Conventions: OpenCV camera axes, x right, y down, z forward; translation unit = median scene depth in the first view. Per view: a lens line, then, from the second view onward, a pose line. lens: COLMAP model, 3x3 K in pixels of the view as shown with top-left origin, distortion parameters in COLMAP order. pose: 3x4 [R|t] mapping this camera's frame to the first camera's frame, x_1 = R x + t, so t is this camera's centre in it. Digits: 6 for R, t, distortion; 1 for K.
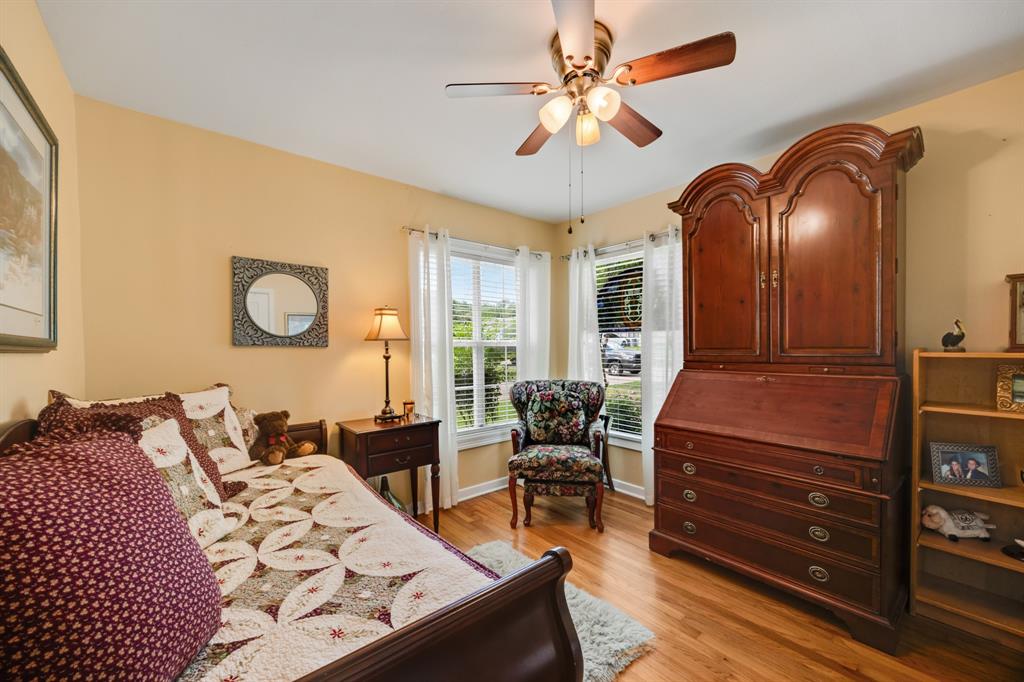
lens RADIAL K [[397.0, 0, 514.0], [0, 397.0, 355.7], [0, 0, 1]] dist [0.000192, -0.000002]
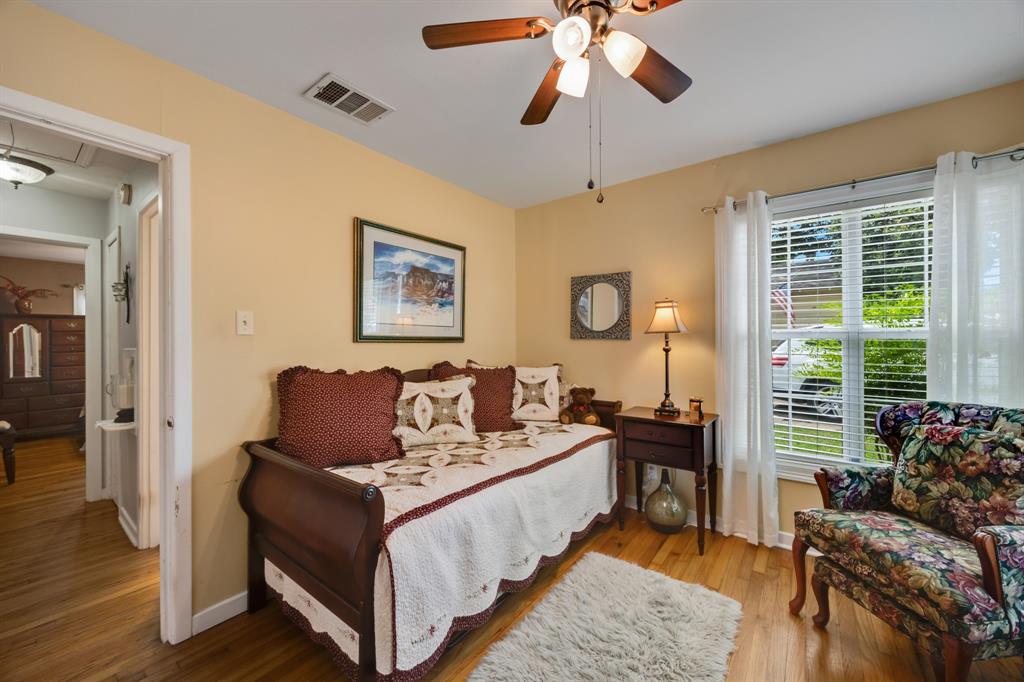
lens RADIAL K [[391.7, 0, 514.0], [0, 391.7, 340.4], [0, 0, 1]] dist [-0.001149, -0.000040]
pose [[0.220989, 0.007208, -0.975250, 0.582627], [-0.015894, 0.999867, 0.003789, -0.018728], [0.975147, 0.014663, 0.221074, 0.430467]]
